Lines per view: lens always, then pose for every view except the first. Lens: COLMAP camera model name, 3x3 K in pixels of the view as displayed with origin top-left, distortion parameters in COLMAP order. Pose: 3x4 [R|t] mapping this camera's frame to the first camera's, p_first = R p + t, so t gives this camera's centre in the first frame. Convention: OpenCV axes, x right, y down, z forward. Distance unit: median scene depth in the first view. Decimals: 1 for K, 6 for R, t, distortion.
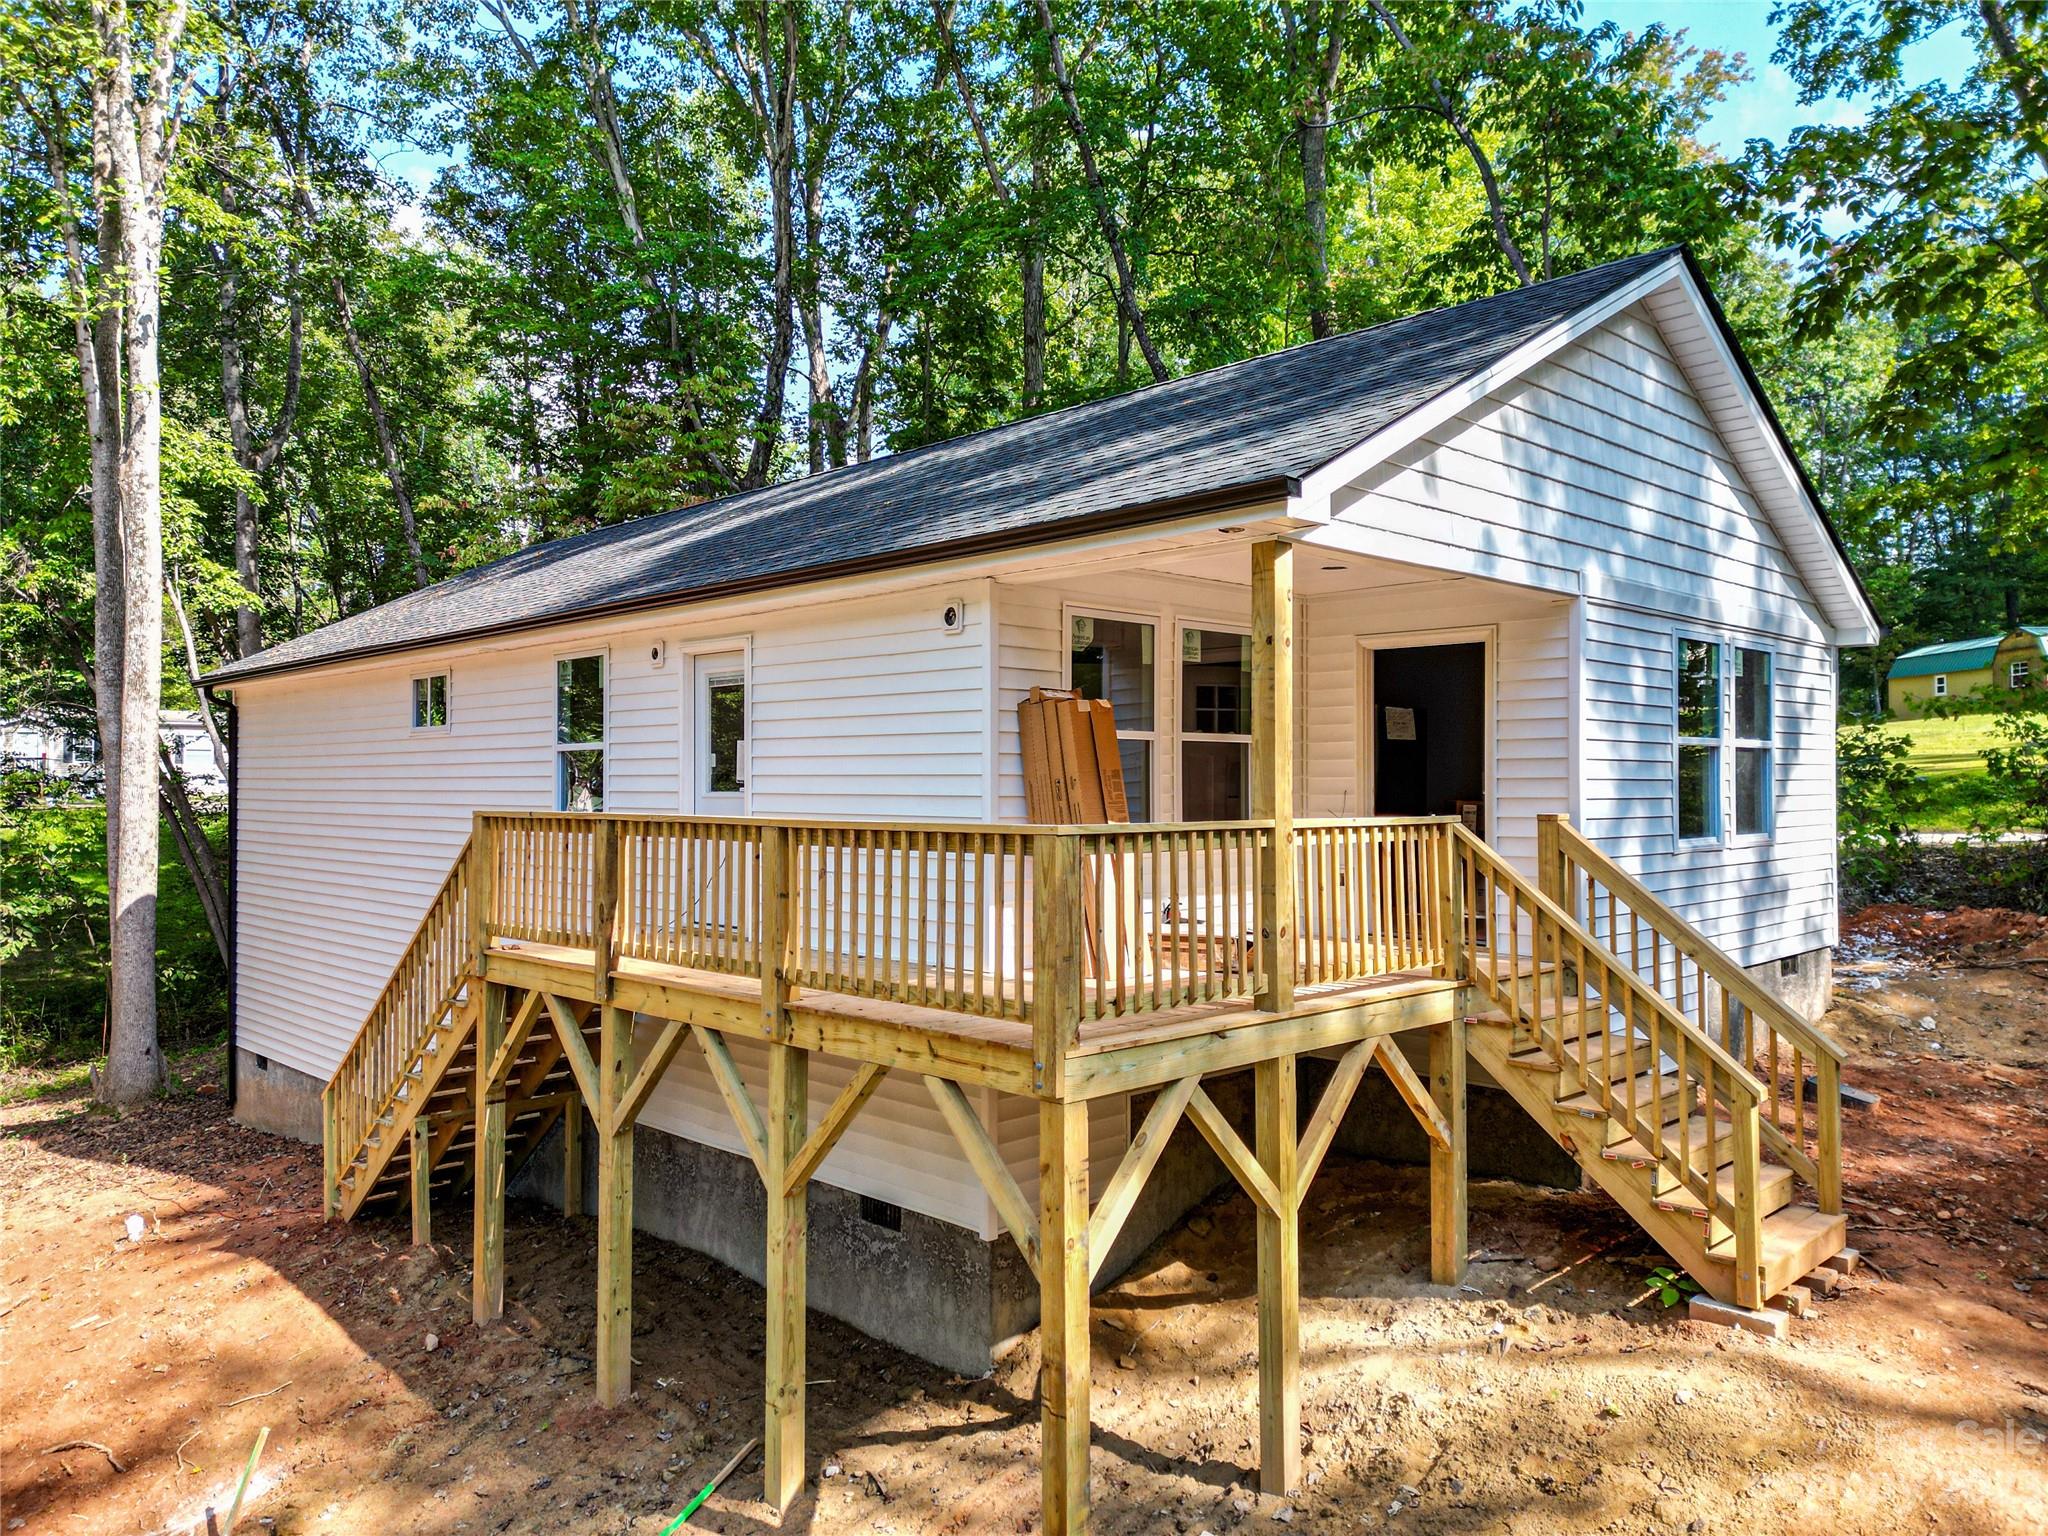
lens RADIAL K [[1439.0, 0, 1024.0], [0, 1439.0, 768.0], [0, 0, 1]] dist [0.054920, -0.036626]
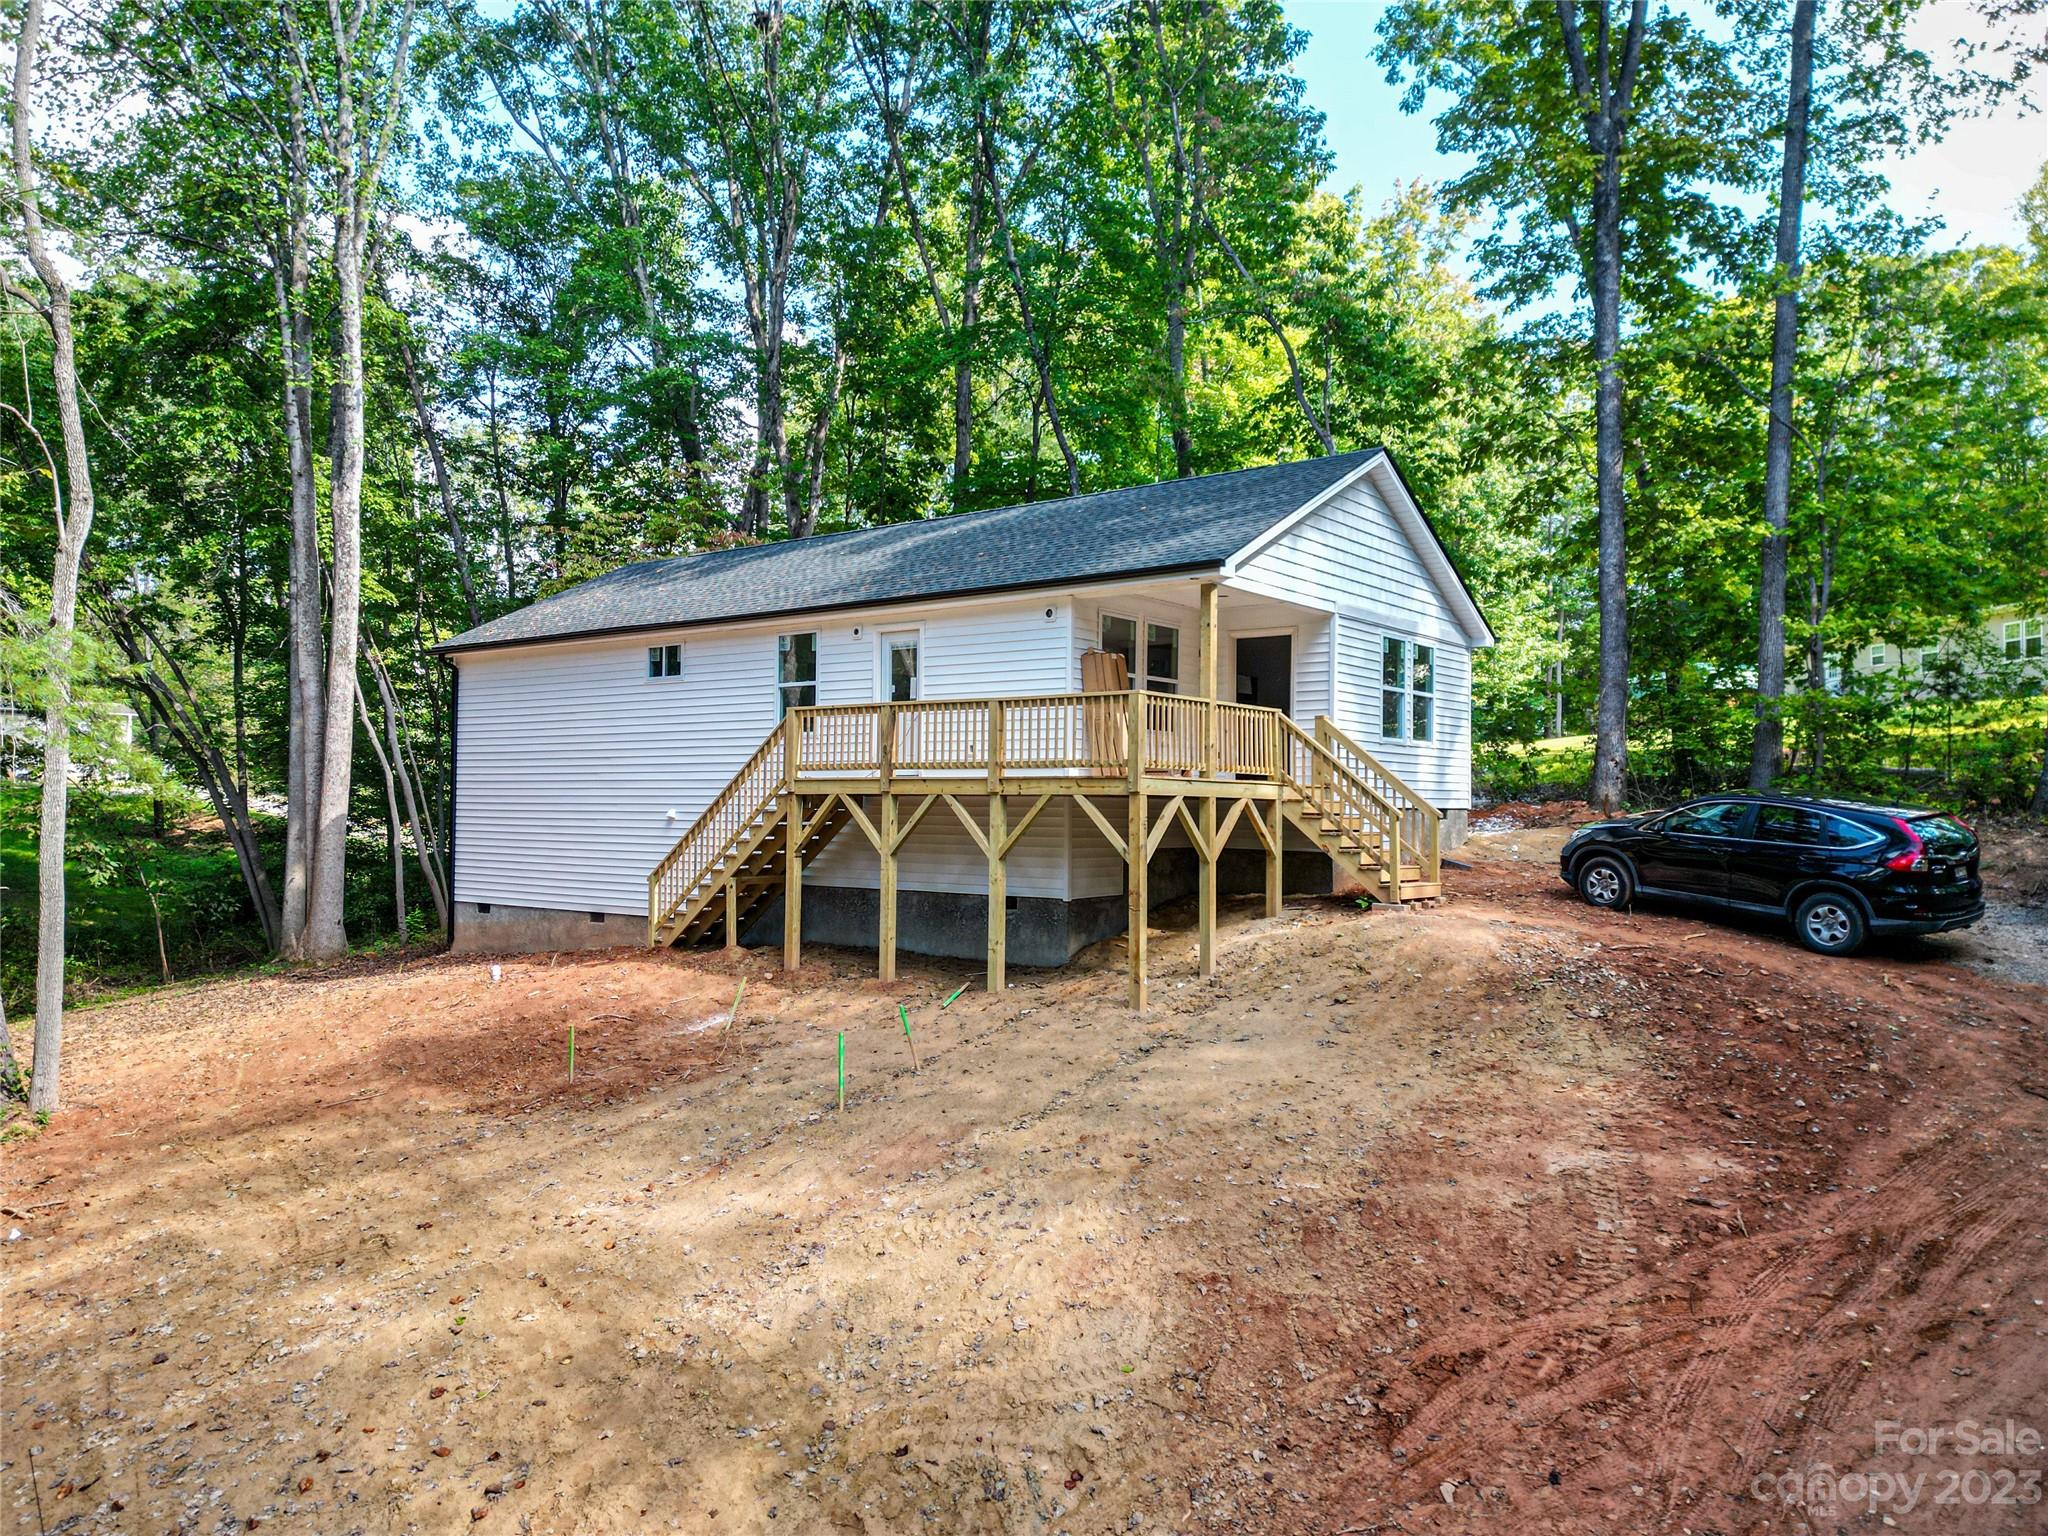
lens RADIAL K [[1422.9, 0, 1021.4], [0, 1422.9, 764.1], [0, 0, 1]] dist [0.089572, -0.091230]
pose [[0.991208, 0.015804, 0.131363, -0.357863], [-0.013430, 0.999730, -0.018938, 0.154522], [-0.131627, 0.017007, 0.991153, -1.052256]]
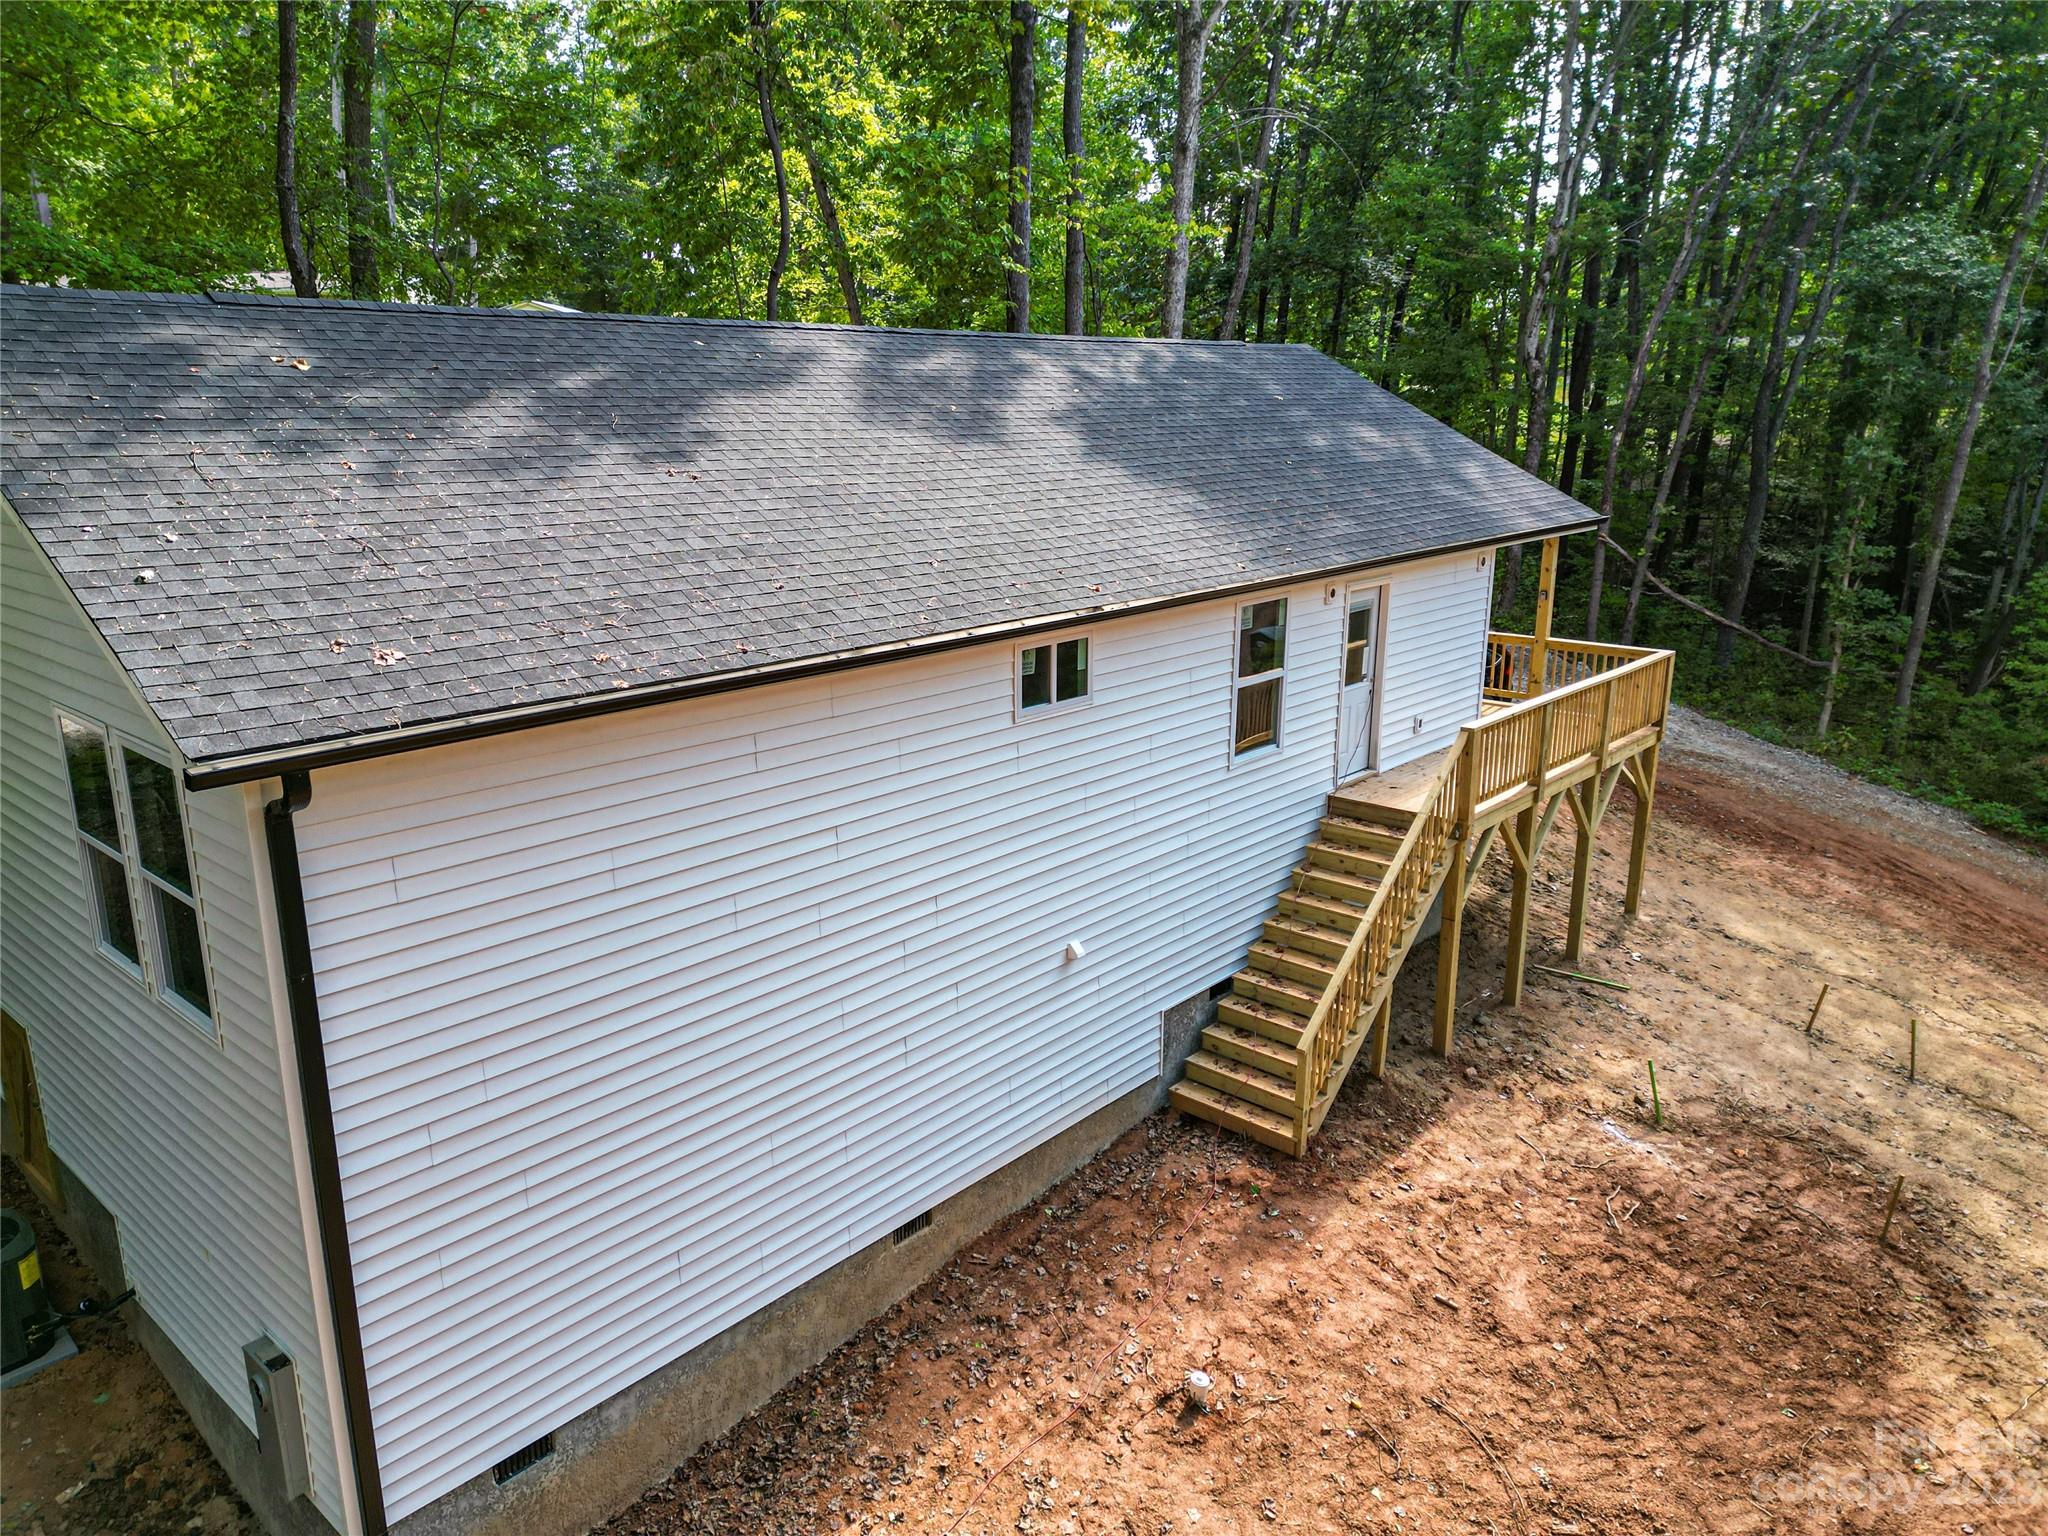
lens RADIAL K [[1422.9, 0, 1021.4], [0, 1422.9, 764.1], [0, 0, 1]] dist [0.089572, -0.091230]
pose [[-0.067015, -0.248286, 0.966366, -1.925614], [-0.008974, 0.968654, 0.248251, -0.314275], [-0.997712, 0.007964, -0.067142, 1.736175]]
